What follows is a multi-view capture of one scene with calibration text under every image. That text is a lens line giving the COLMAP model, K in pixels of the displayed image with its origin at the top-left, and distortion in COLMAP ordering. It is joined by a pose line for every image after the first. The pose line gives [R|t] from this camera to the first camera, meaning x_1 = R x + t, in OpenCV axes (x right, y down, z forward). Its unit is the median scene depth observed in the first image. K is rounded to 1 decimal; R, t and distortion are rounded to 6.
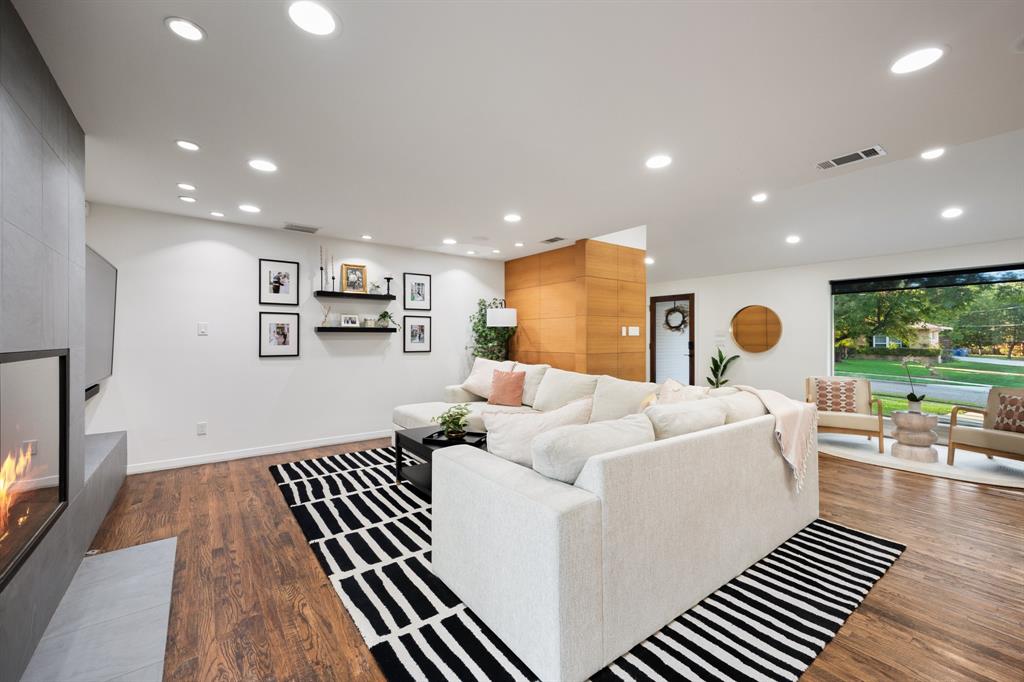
lens RADIAL K [[407.5, 0, 509.5], [0, 407.5, 334.8], [0, 0, 1]] dist [0.013561, -0.000001]
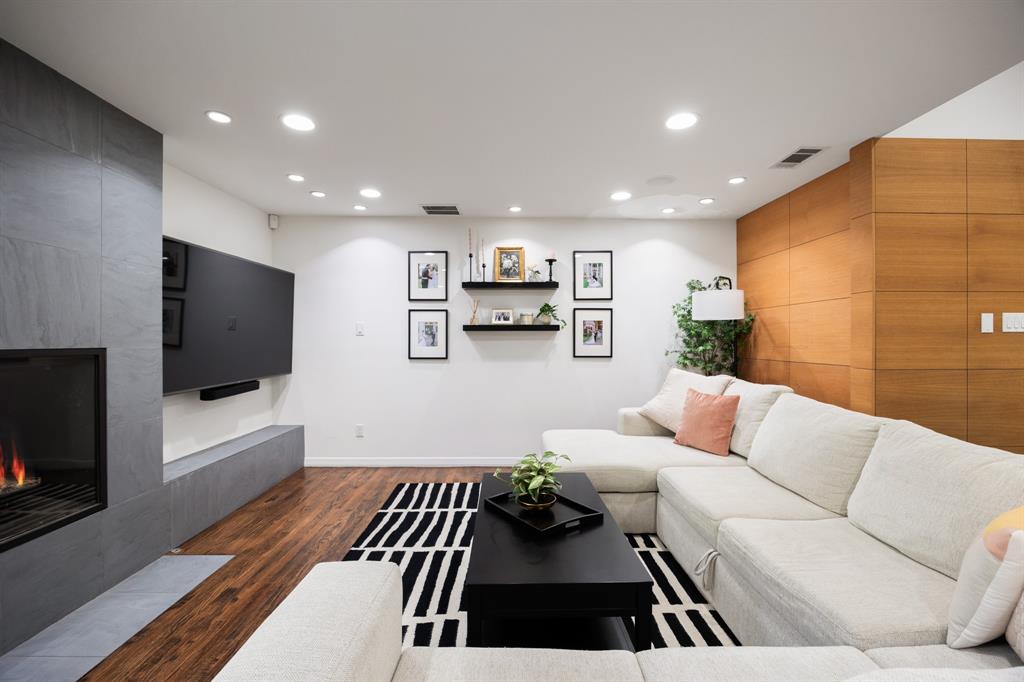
lens RADIAL K [[440.8, 0, 516.7], [0, 440.8, 338.2], [0, 0, 1]] dist [-0.013109, 0.000190]
pose [[0.816155, -0.001442, -0.577831, 0.142844], [0.004677, 0.999981, 0.004109, 0.004683], [0.577814, -0.006056, 0.816146, 0.317253]]
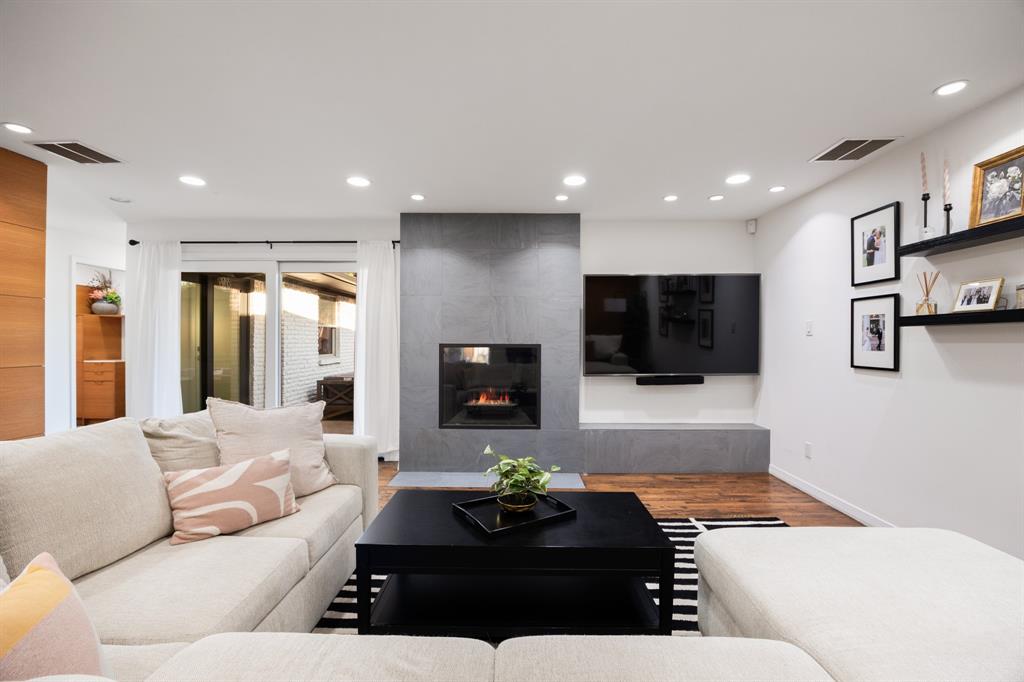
lens RADIAL K [[440.8, 0, 525.4], [0, 440.8, 340.0], [0, 0, 1]] dist [-0.013109, 0.000190]
pose [[-0.584713, -0.002506, -0.811236, 0.250470], [0.003881, 0.999975, -0.005887, 0.011137], [0.811231, -0.006591, -0.584689, 0.924018]]
